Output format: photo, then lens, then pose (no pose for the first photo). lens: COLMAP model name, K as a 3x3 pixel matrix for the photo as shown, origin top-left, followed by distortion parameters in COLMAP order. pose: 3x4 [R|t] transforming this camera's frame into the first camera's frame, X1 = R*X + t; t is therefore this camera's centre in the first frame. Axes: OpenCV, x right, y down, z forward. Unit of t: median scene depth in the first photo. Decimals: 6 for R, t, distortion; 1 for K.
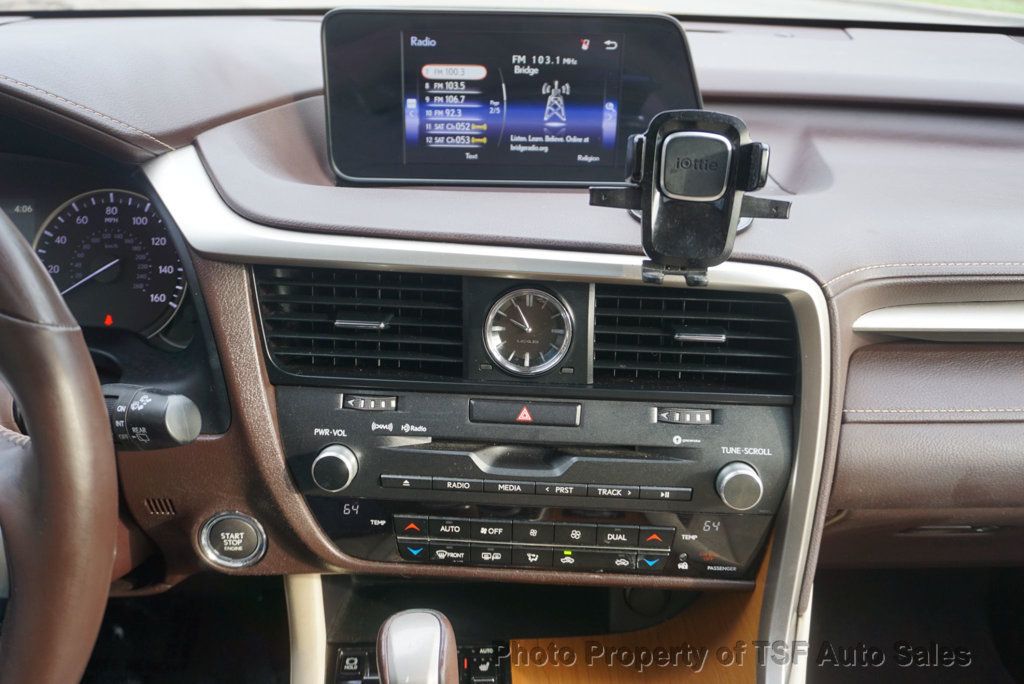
lens RADIAL K [[892.6, 0, 512.0], [0, 892.6, 342.0], [0, 0, 1]] dist [-0.027826, -0.003530]
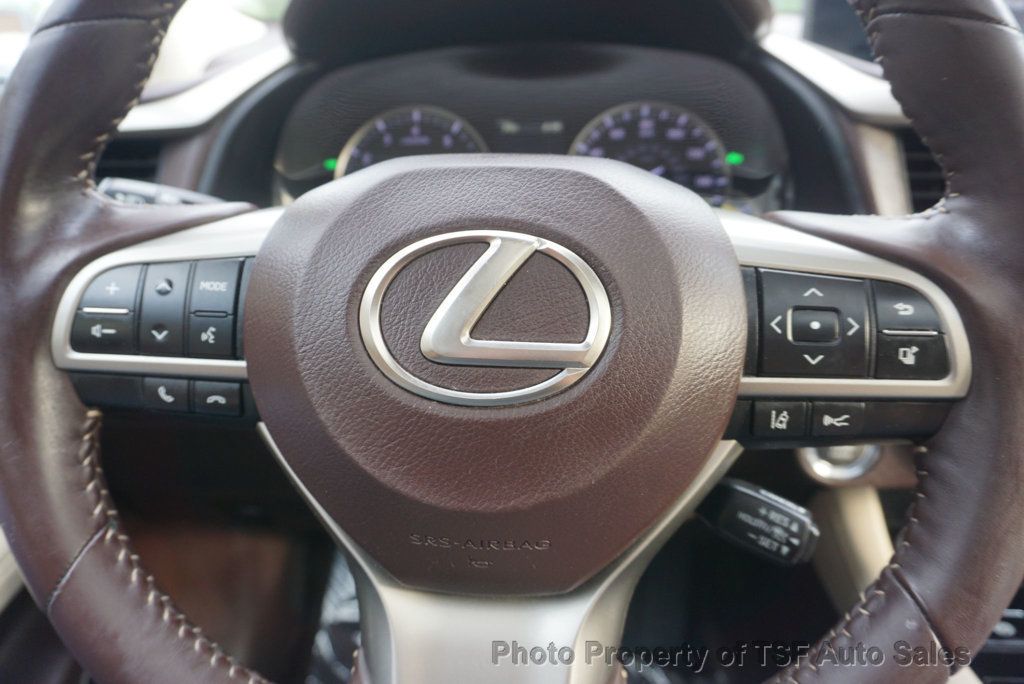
lens RADIAL K [[728.8, 0, 510.4], [0, 728.8, 326.8], [0, 0, 1]] dist [-0.054677, 0.000920]
pose [[0.994160, -0.008763, -0.107559, -0.583749], [-0.002637, 0.994427, -0.105393, 0.186423], [0.107883, 0.105062, 0.988597, 0.226559]]
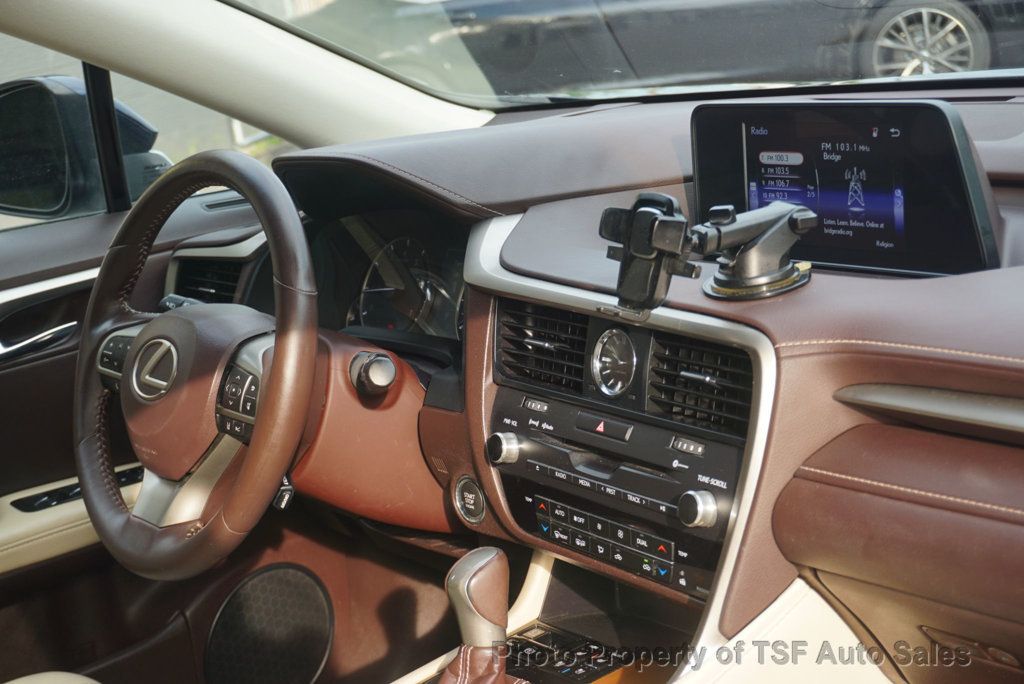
lens RADIAL K [[1669.1, 0, 511.2], [0, 1669.1, 372.7], [0, 0, 1]] dist [0.007919, 0.019097]
pose [[0.595642, 0.106559, -0.796151, 1.731168], [-0.221036, 0.974640, -0.034921, 0.112205], [0.772239, 0.196778, 0.604090, -0.517050]]
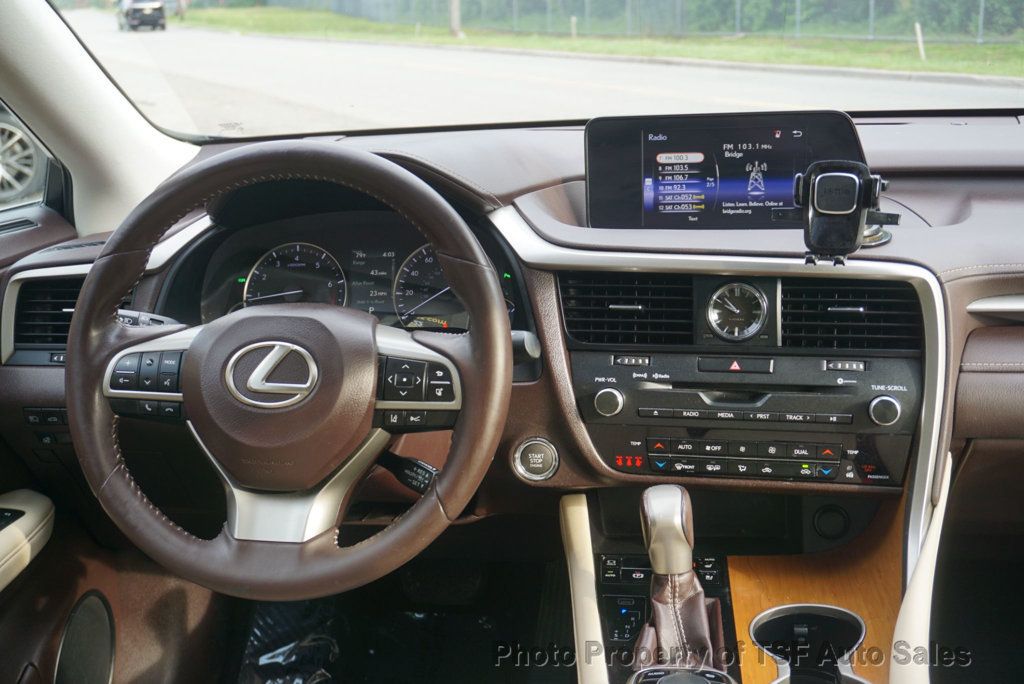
lens RADIAL K [[1172.4, 0, 497.0], [0, 1172.4, 342.5], [0, 0, 1]] dist [-0.002973, -0.040644]
pose [[0.982167, -0.012015, -0.187626, -0.008530], [-0.021298, 0.984422, -0.174527, 0.379514], [0.186800, 0.175411, 0.966611, -0.953851]]
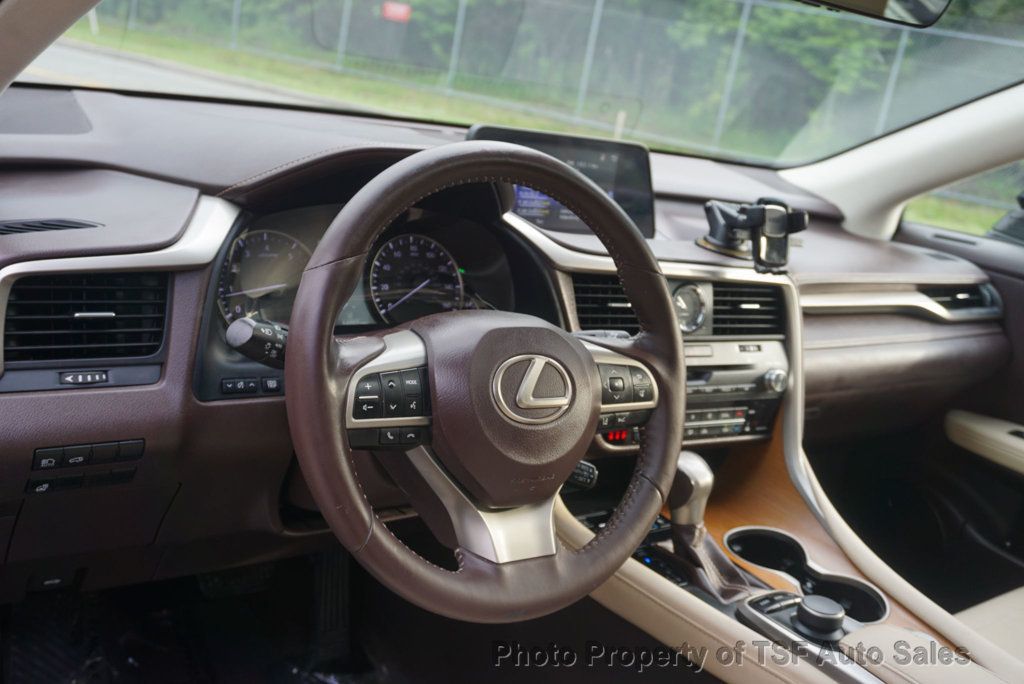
lens RADIAL K [[1001.6, 0, 512.0], [0, 1001.6, 342.0], [0, 0, 1]] dist [0.001459, 0.000308]
pose [[0.819946, -0.043633, 0.570775, -1.448974], [0.108984, 0.990752, -0.080822, 0.183335], [-0.561970, 0.128475, 0.817119, -0.508899]]
